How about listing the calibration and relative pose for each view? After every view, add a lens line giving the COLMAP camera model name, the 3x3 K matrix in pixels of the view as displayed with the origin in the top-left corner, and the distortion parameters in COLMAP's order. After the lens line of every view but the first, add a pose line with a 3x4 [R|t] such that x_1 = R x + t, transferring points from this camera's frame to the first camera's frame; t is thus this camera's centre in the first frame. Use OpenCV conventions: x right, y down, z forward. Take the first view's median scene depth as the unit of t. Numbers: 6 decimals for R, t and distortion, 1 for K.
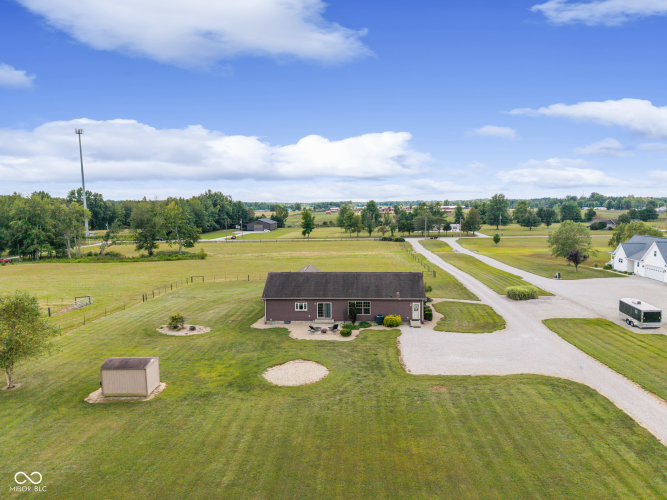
lens RADIAL K [[467.6, 0, 332.2], [0, 467.6, 237.6], [0, 0, 1]] dist [0.013719, -0.000894]
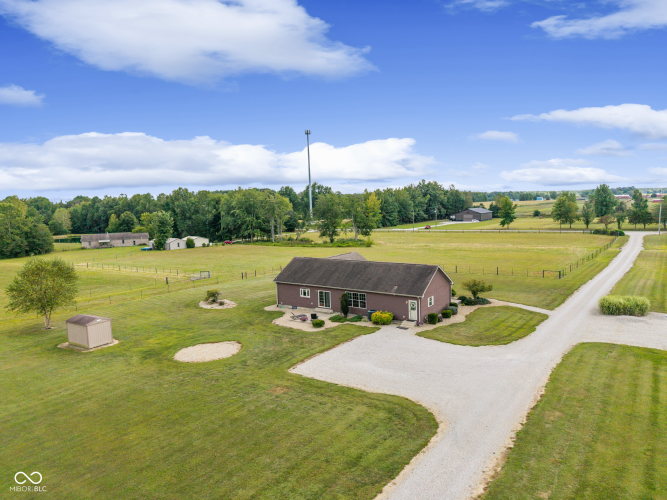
lens RADIAL K [[473.3, 0, 333.3], [0, 473.3, 249.5], [0, 0, 1]] dist [0.008120, 0.000526]
pose [[0.849069, 0.039866, -0.526776, 0.504868], [-0.017800, 0.998741, 0.046893, 0.010113], [0.527982, -0.030439, 0.848710, 0.201873]]
